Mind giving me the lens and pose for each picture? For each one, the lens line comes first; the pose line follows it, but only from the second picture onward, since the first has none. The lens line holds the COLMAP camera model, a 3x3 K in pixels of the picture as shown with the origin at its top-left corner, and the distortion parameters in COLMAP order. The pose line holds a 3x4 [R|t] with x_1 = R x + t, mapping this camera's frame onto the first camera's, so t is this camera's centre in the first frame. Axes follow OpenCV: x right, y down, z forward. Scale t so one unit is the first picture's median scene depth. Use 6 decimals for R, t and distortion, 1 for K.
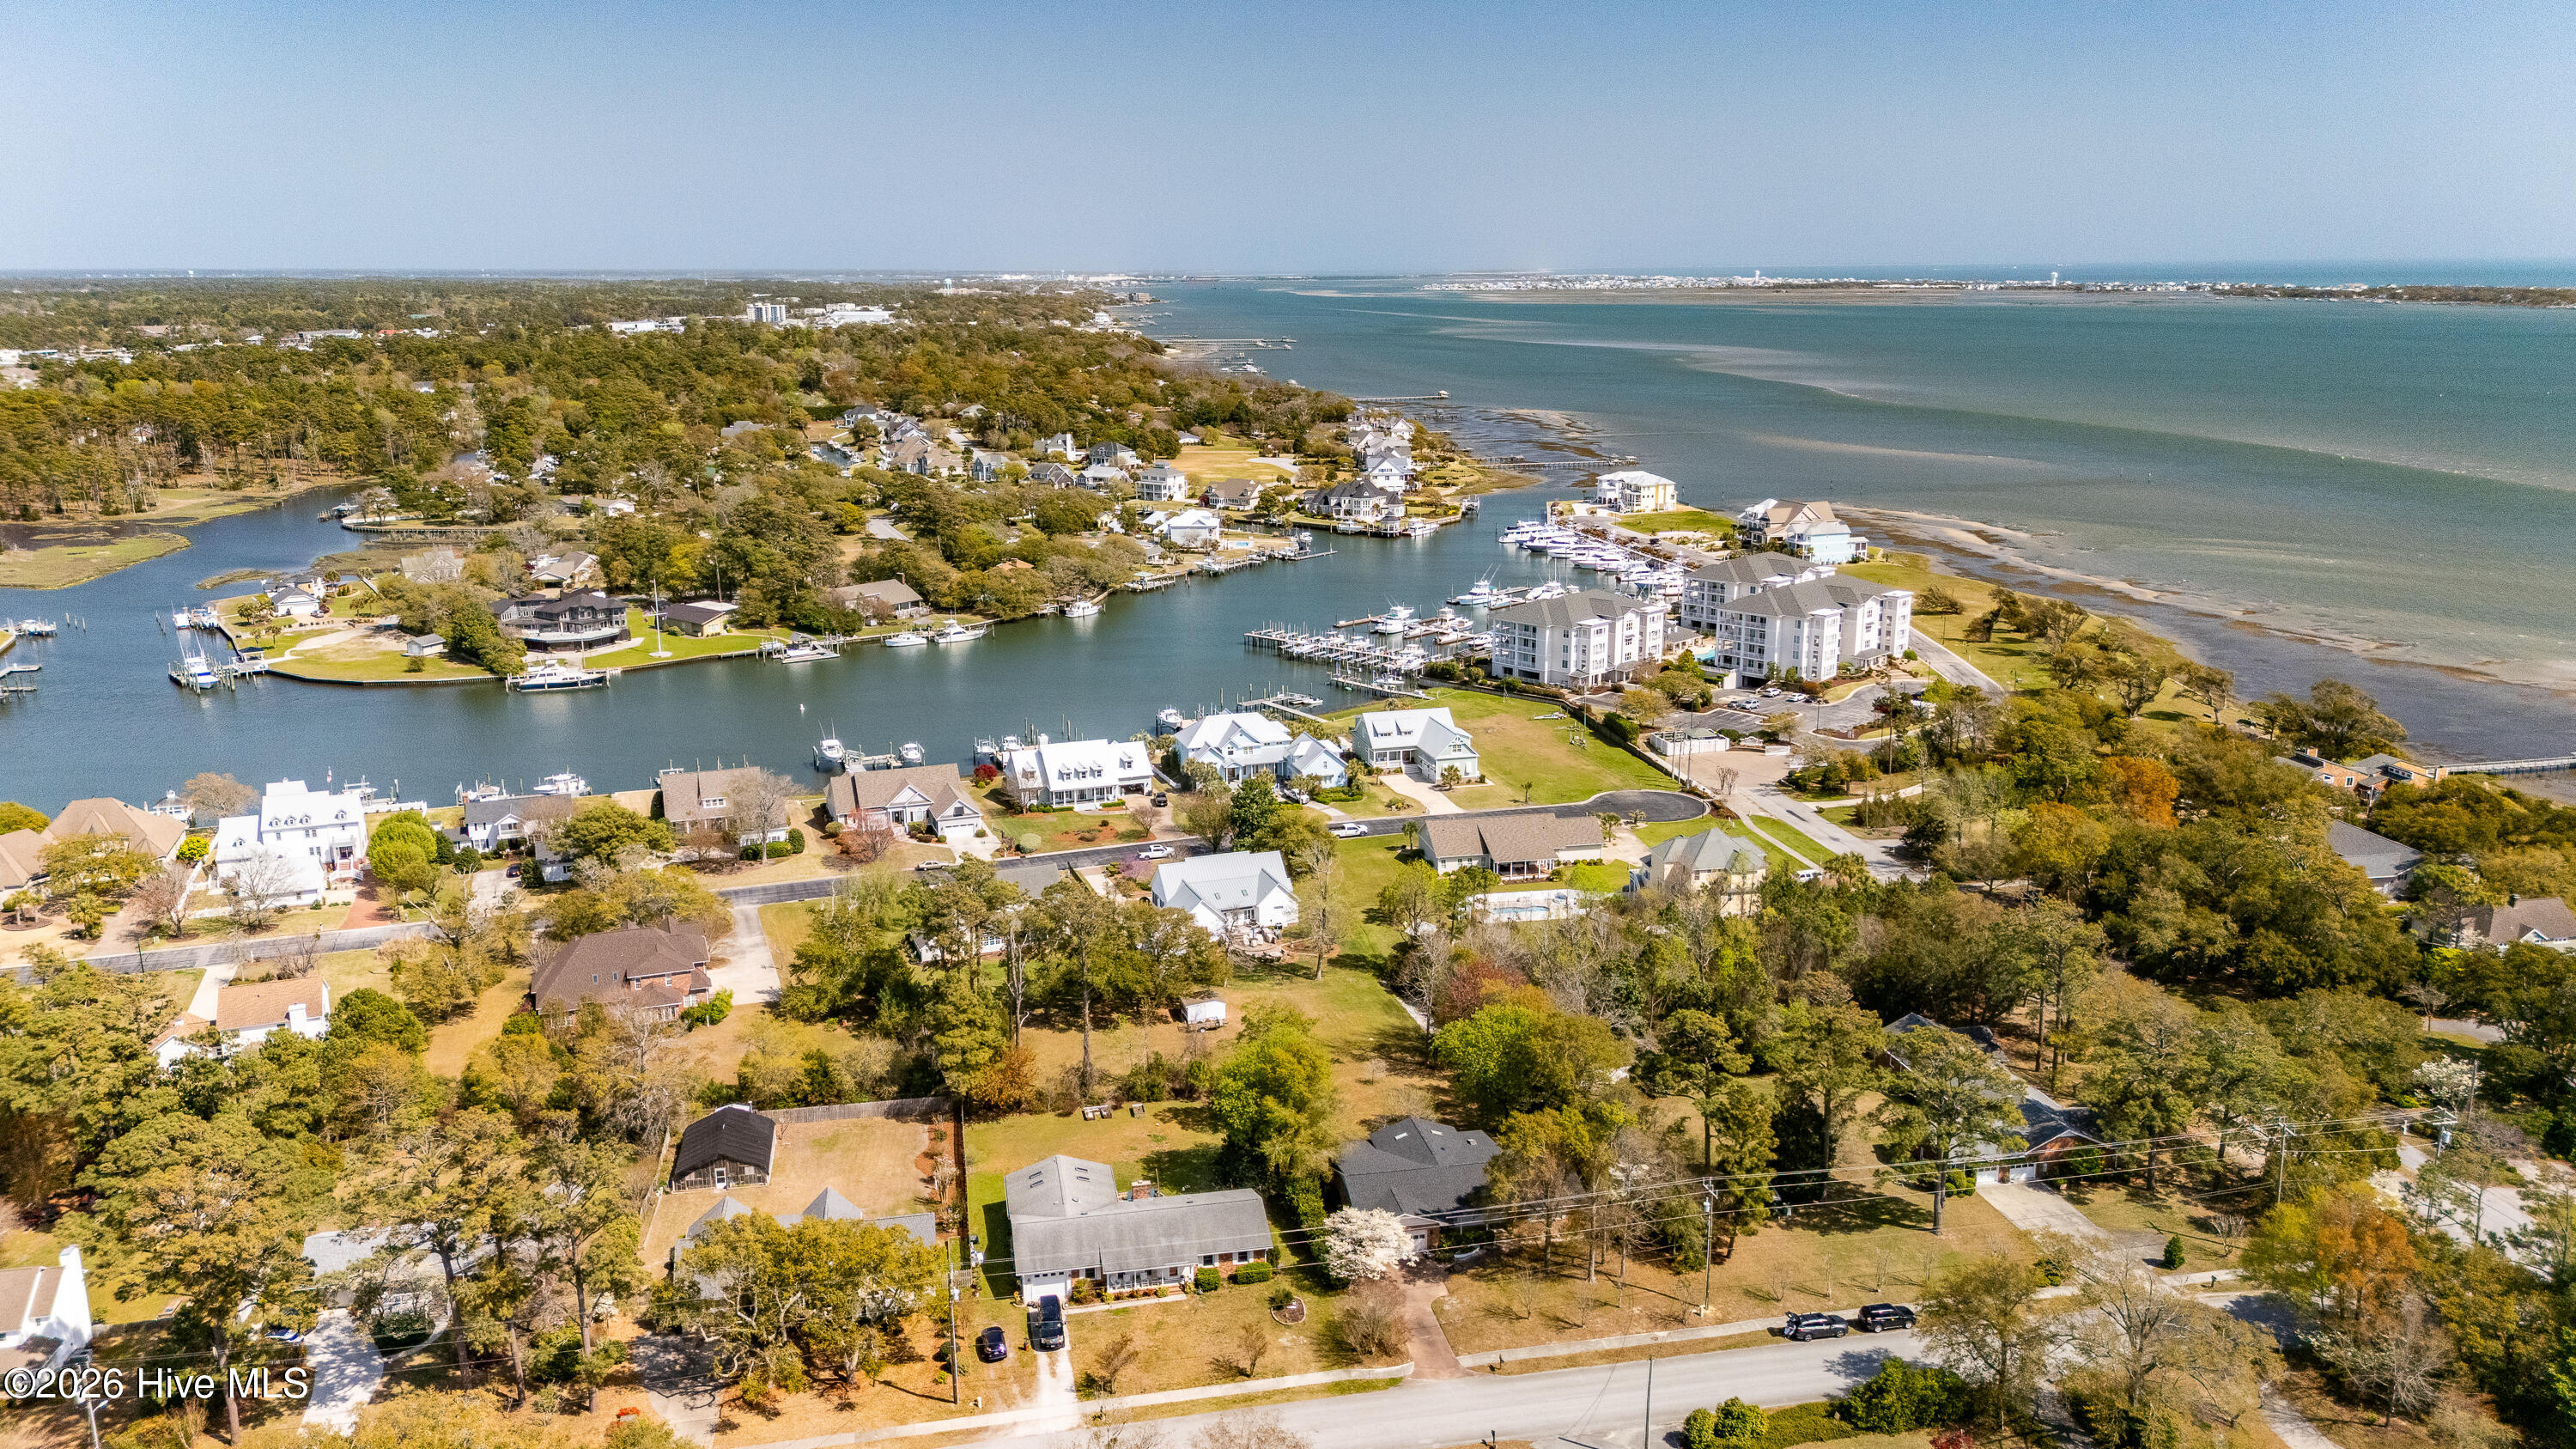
lens RADIAL K [[1909.4, 0, 1290.8], [0, 1909.4, 737.2], [0, 0, 1]] dist [0.106029, -0.133052]
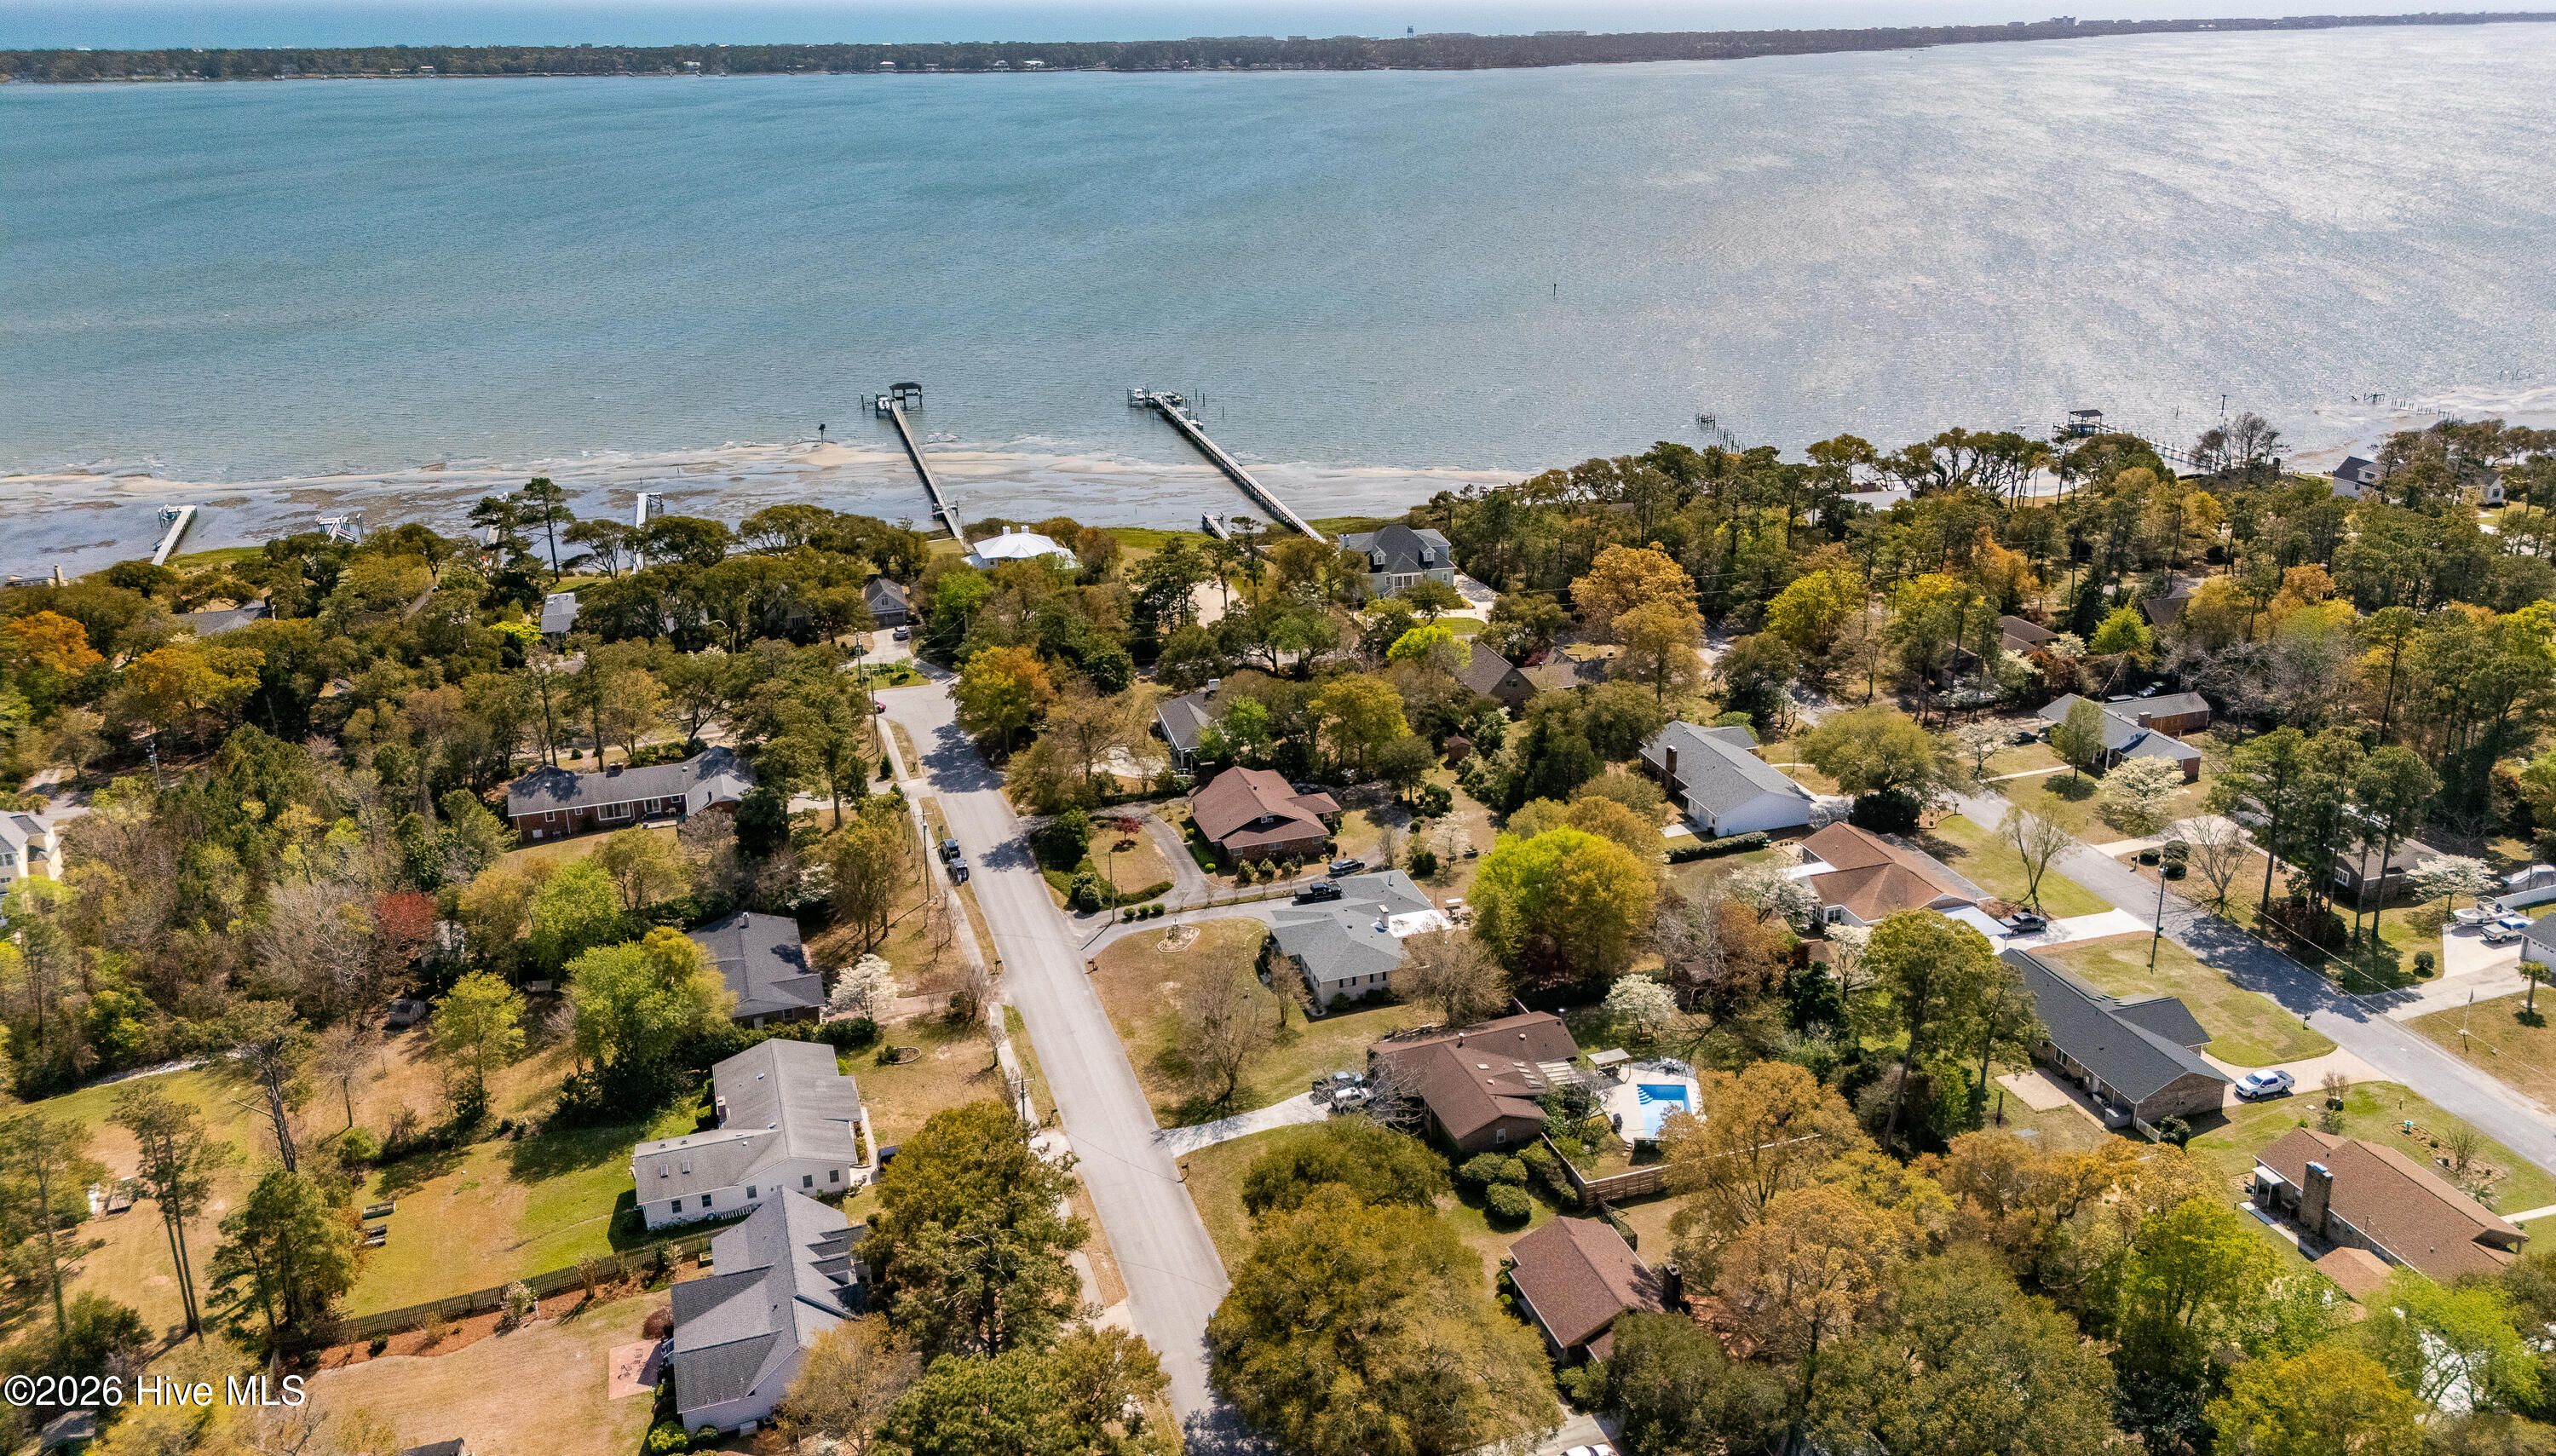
lens RADIAL K [[2025.4, 0, 1377.9], [0, 2025.4, 679.1], [0, 0, 1]] dist [0.091811, -0.085325]
pose [[-0.152548, -0.311673, 0.937864, -0.553848], [0.242404, 0.908183, 0.341238, -0.128549], [-0.958107, 0.279397, -0.062991, 0.356720]]
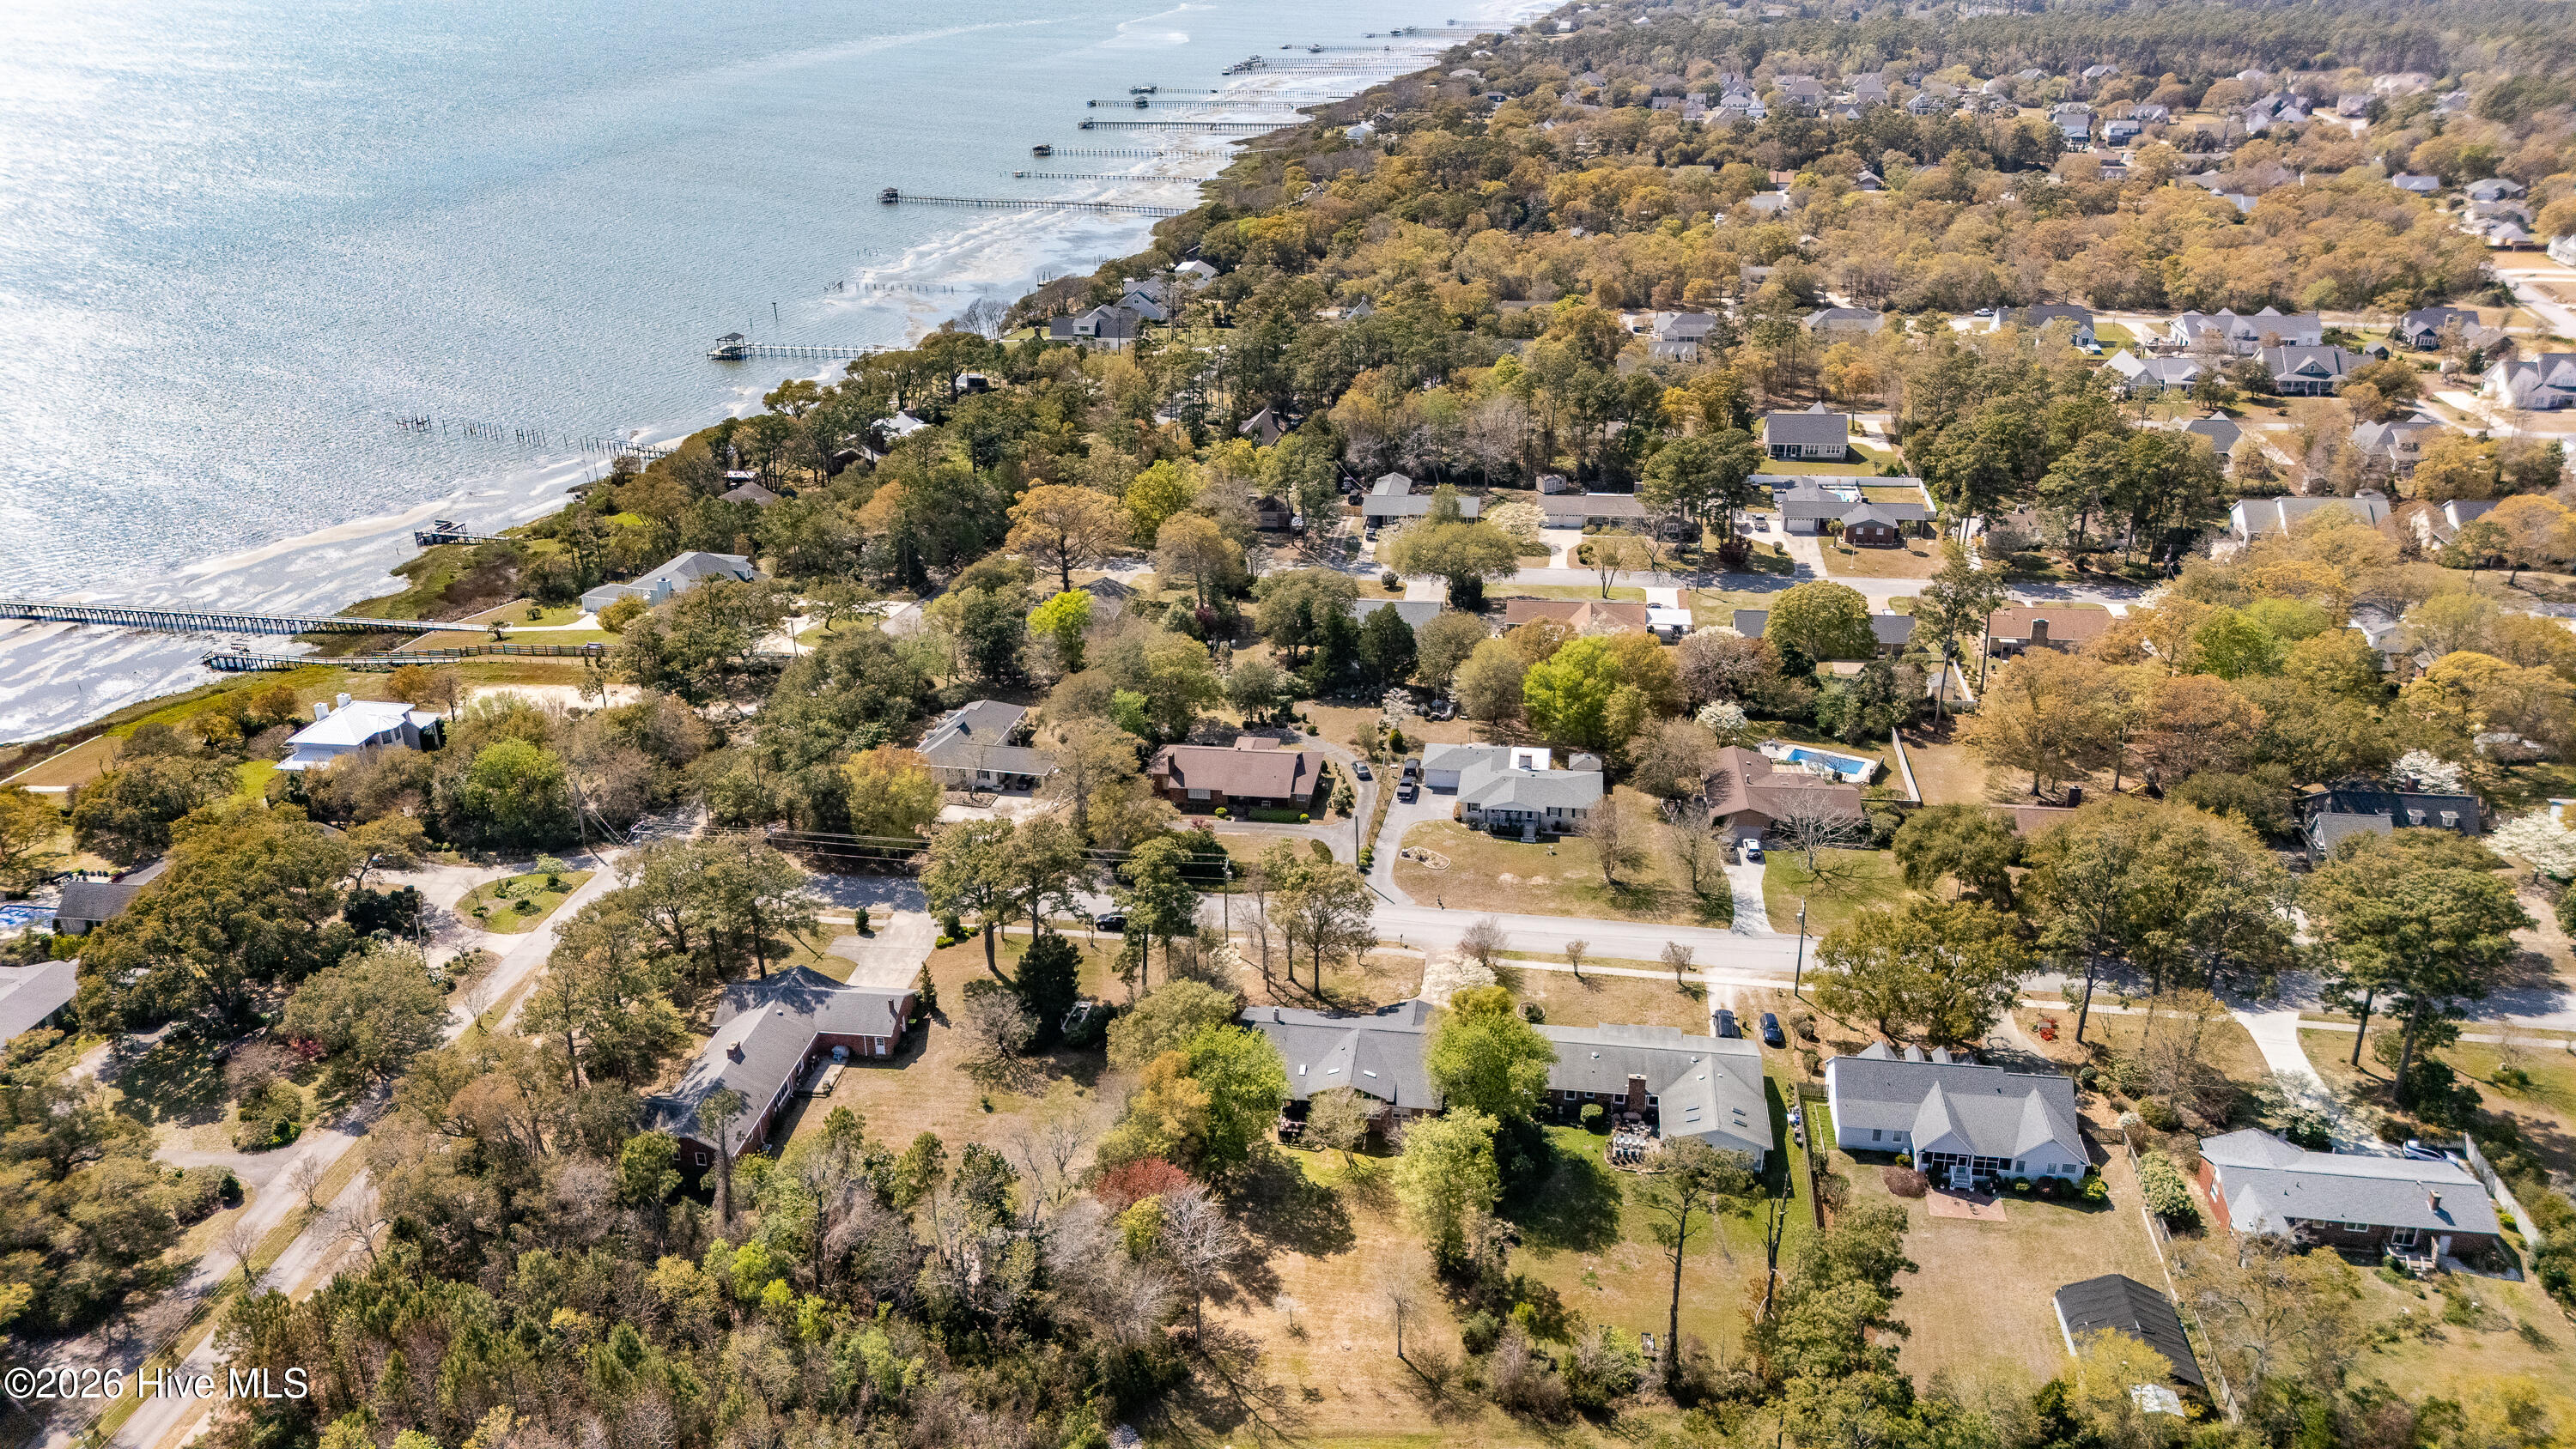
lens RADIAL K [[1947.6, 0, 1292.5], [0, 1947.6, 701.5], [0, 0, 1]] dist [0.115900, -0.120279]
pose [[-0.943469, -0.100098, 0.315984, -0.114298], [0.108694, 0.807164, 0.580234, -0.299451], [-0.313132, 0.581779, -0.750654, 0.915007]]
